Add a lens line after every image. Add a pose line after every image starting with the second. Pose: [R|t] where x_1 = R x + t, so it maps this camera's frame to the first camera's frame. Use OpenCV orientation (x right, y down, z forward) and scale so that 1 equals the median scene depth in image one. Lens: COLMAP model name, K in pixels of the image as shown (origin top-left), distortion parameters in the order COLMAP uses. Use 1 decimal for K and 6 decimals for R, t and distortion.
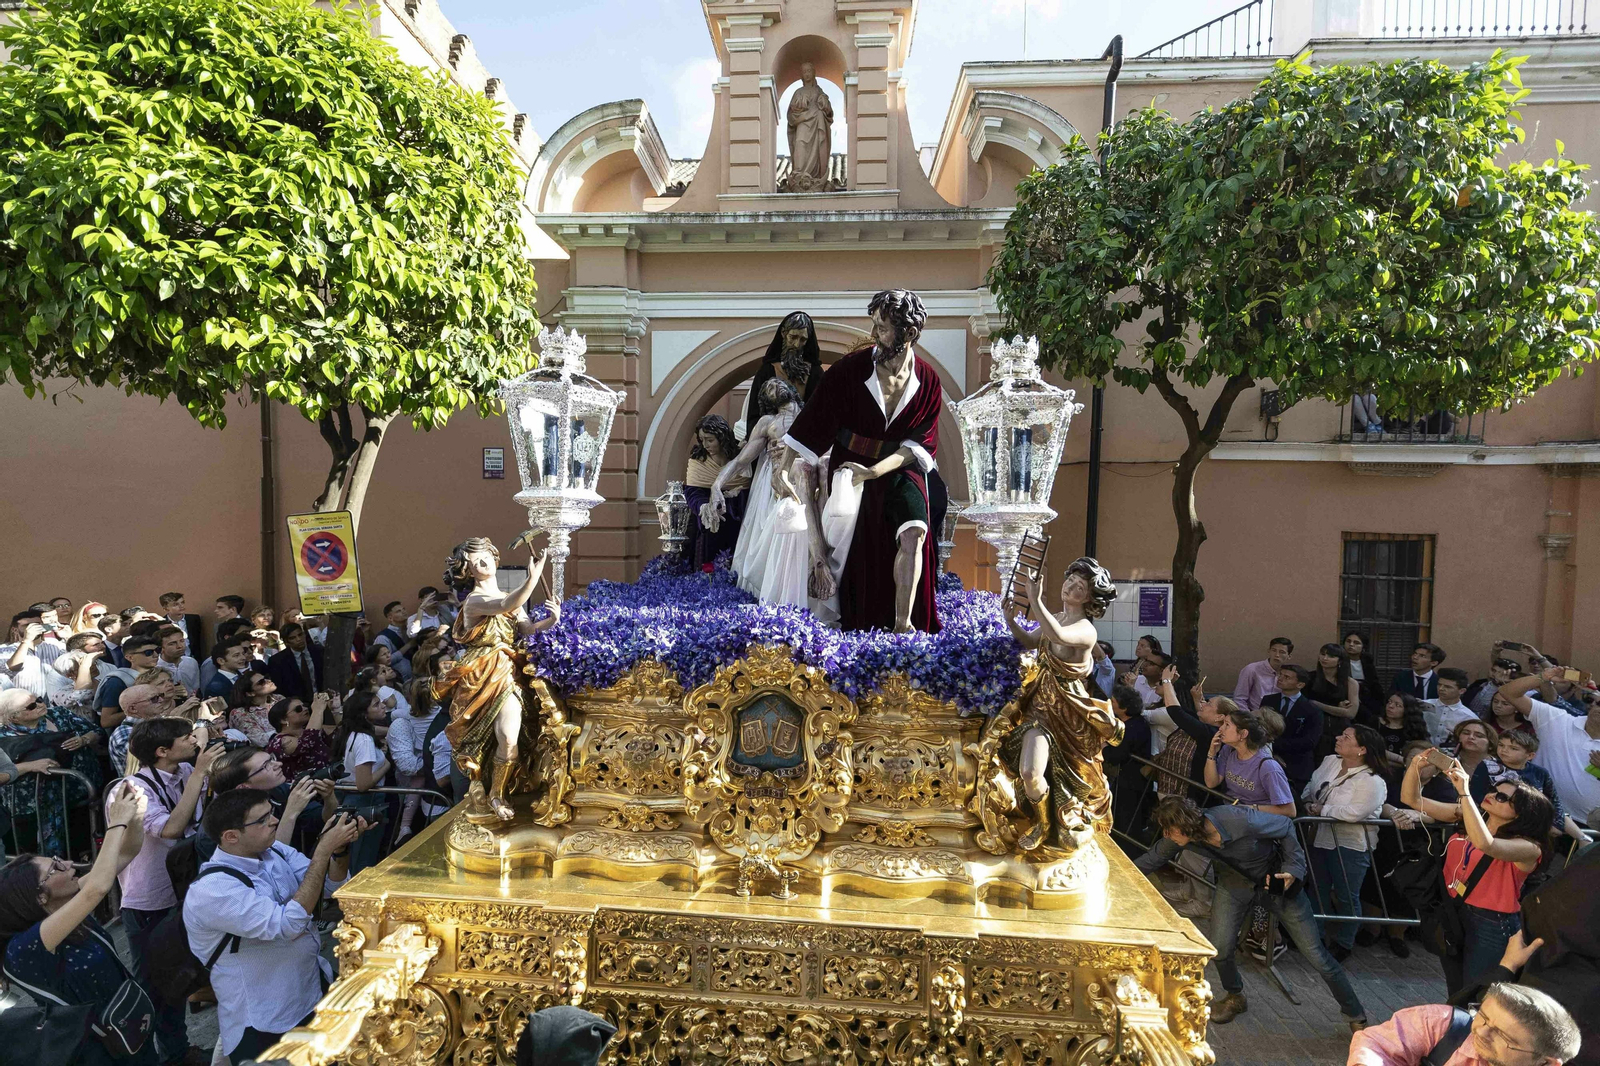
lens RADIAL K [[641.4, 0, 802.8], [0, 641.4, 532.6], [0, 0, 1]] dist [0.008121, -0.004436]
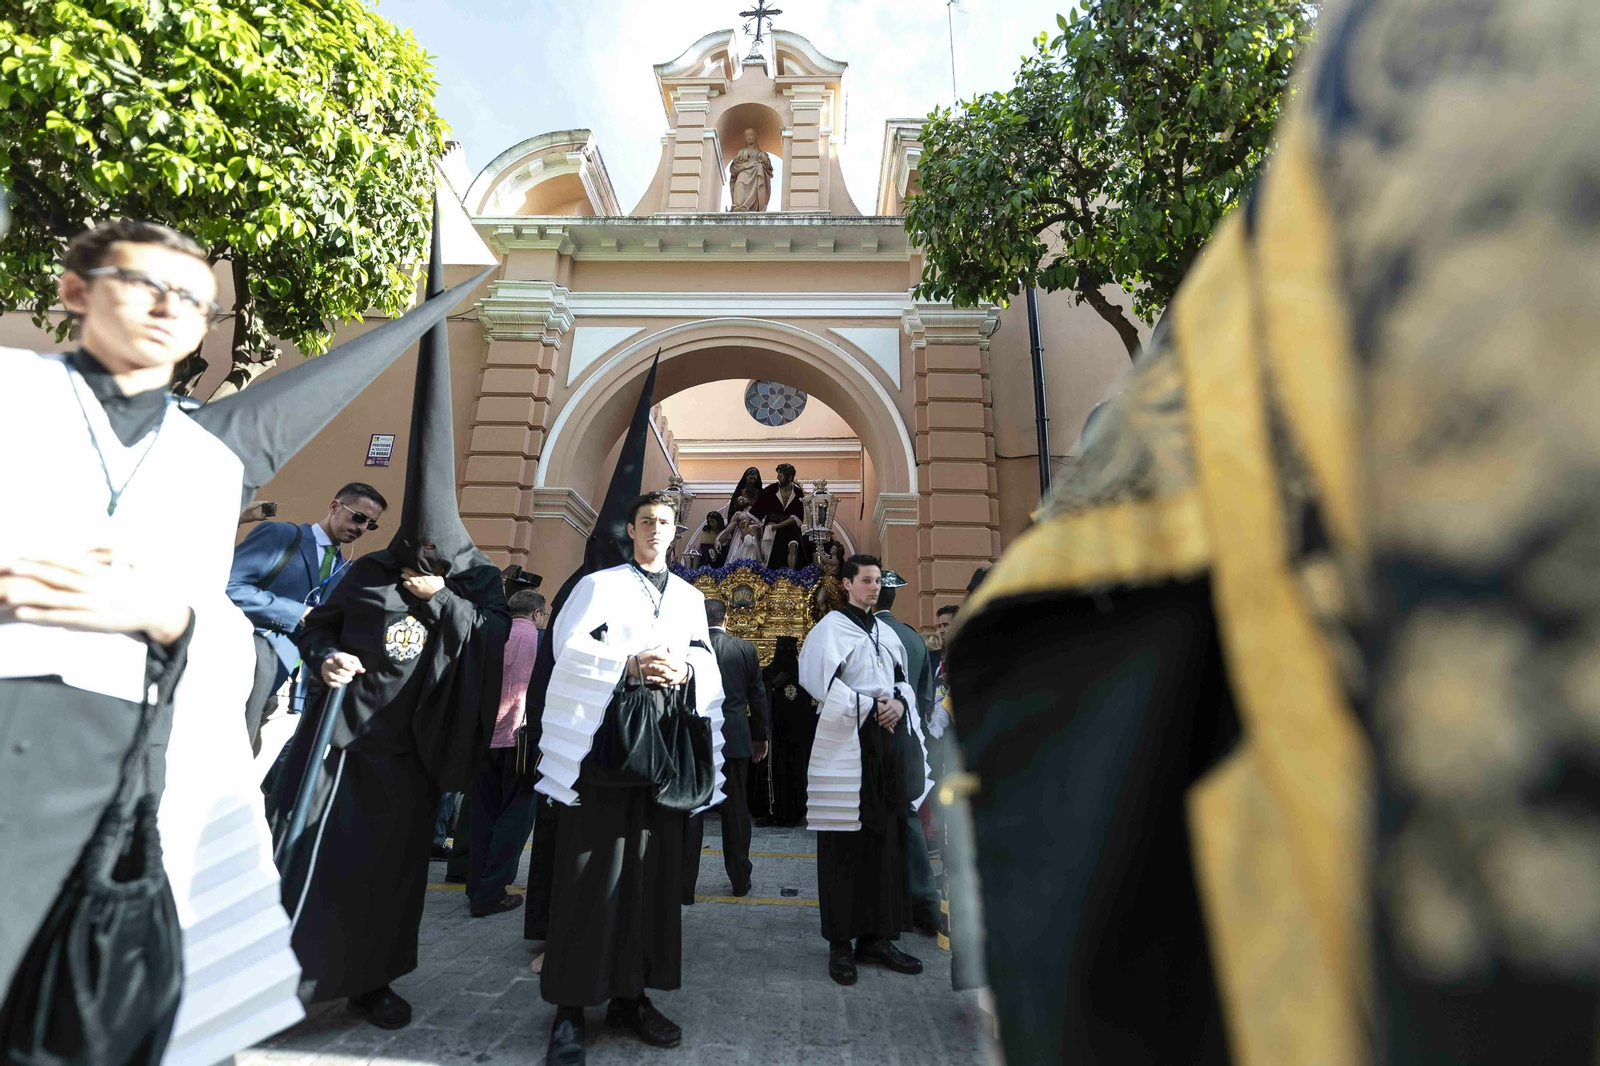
lens RADIAL K [[645.6, 0, 803.0], [0, 645.6, 527.7], [0, 0, 1]] dist [0.000763, -0.000422]
pose [[0.999622, 0.023223, 0.014682, 0.173938], [-0.017135, 0.944670, -0.327574, 0.497888], [-0.021477, 0.327199, 0.944711, 0.303198]]
